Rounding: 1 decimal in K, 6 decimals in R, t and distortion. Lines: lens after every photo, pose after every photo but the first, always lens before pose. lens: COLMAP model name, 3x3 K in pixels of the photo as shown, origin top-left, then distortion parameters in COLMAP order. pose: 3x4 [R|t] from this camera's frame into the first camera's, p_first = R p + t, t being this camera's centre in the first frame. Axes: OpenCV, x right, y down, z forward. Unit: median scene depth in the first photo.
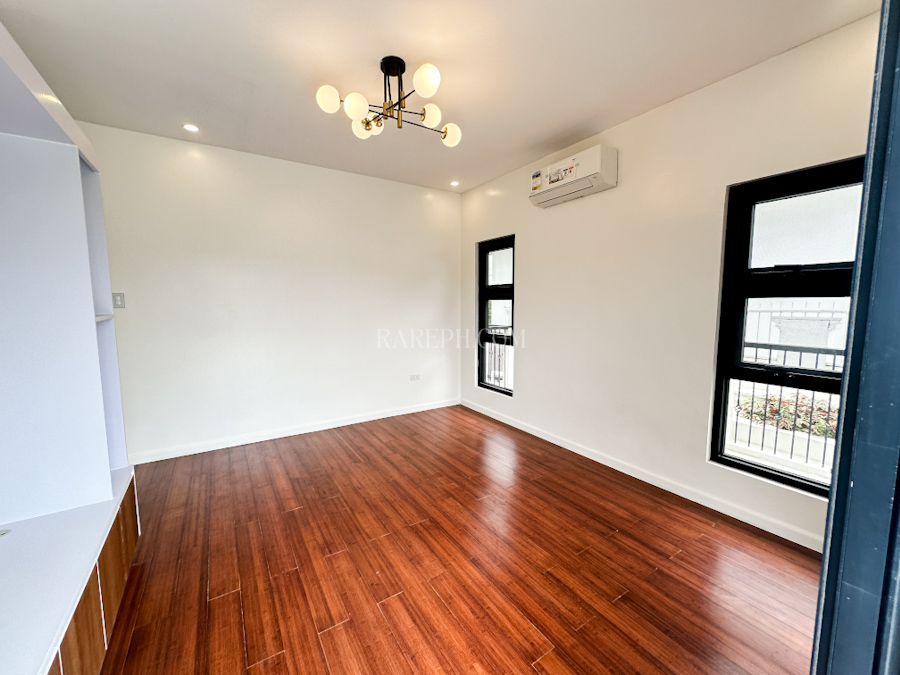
lens RADIAL K [[359.9, 0, 450.0], [0, 359.9, 337.5], [0, 0, 1]] dist [-0.000942, 0.000155]
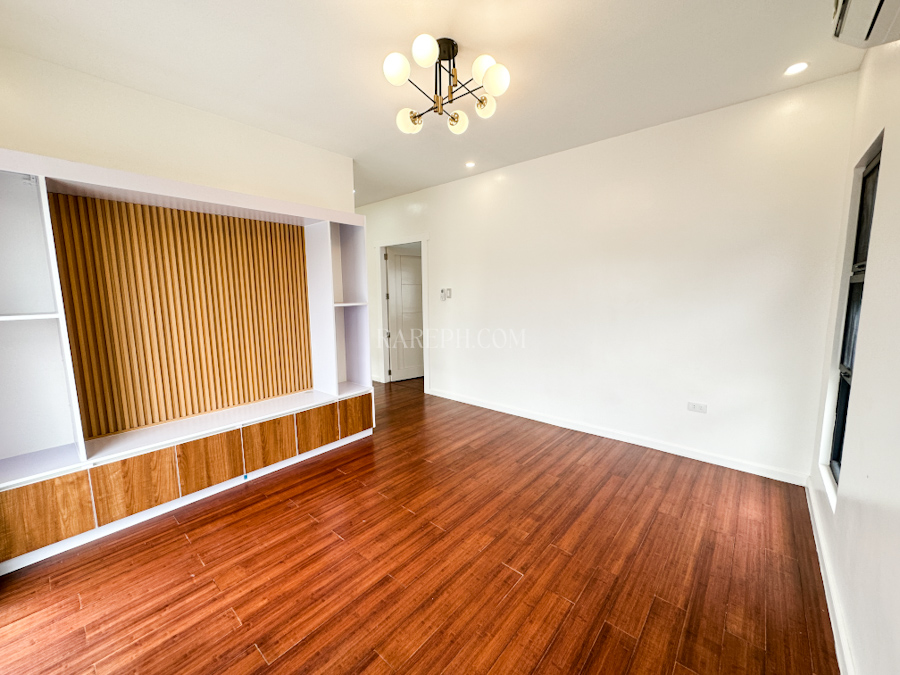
lens RADIAL K [[359.9, 0, 450.0], [0, 359.9, 337.5], [0, 0, 1]] dist [-0.000942, 0.000155]
pose [[0.277044, 0.121011, -0.953207, 0.724045], [-0.085089, 0.991230, 0.101108, -0.085757], [0.957082, 0.053096, 0.284911, 0.668452]]
